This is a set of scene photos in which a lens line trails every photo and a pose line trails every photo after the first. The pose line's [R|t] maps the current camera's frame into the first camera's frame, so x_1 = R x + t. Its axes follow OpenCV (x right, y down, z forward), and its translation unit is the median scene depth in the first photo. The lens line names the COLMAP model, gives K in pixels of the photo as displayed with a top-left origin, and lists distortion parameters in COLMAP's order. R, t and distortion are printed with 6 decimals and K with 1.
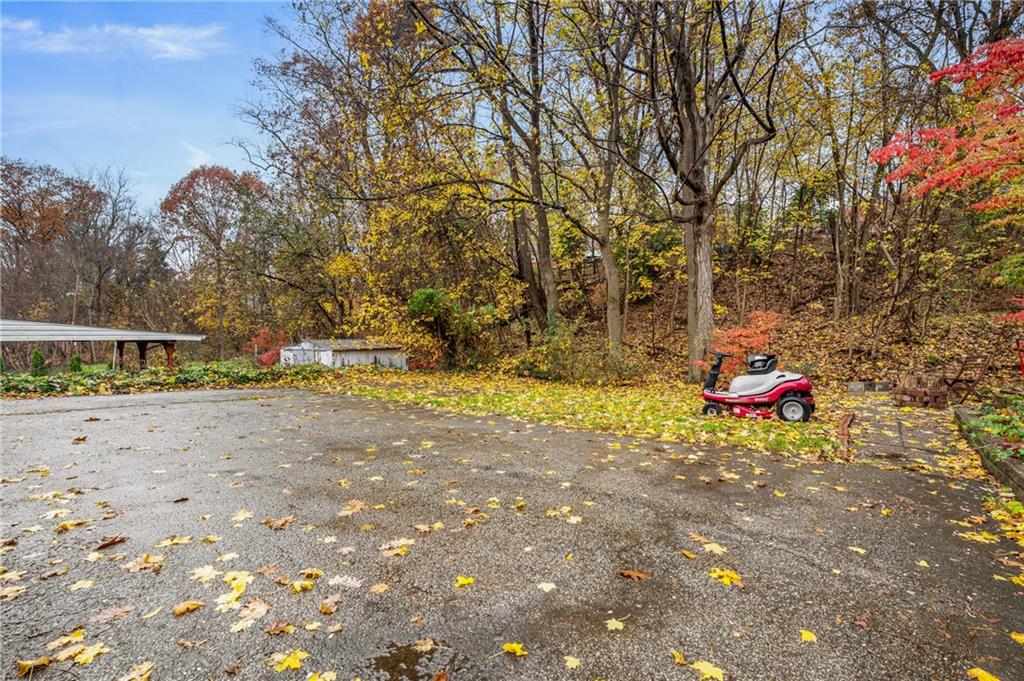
lens RADIAL K [[461.9, 0, 518.9], [0, 461.9, 345.2], [0, 0, 1]] dist [0.000281, -0.000586]
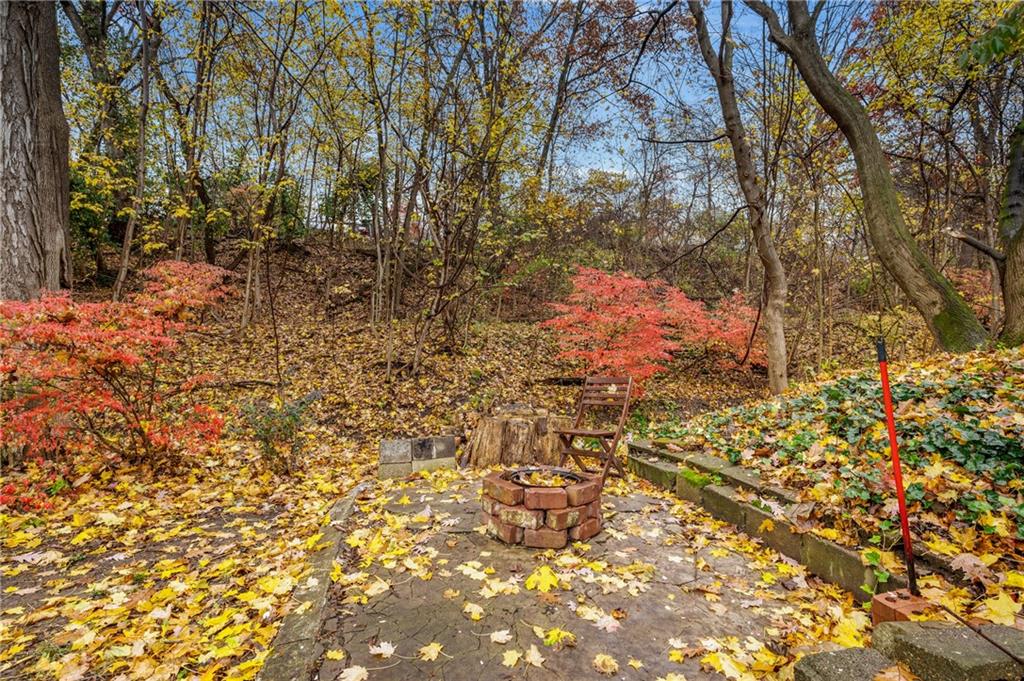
lens RADIAL K [[461.9, 0, 515.4], [0, 461.9, 345.9], [0, 0, 1]] dist [0.000281, -0.000586]
pose [[0.633009, 0.022619, 0.773814, 0.304112], [-0.006319, 0.999691, -0.024053, 0.000633], [-0.774118, 0.010336, 0.632956, 0.418474]]
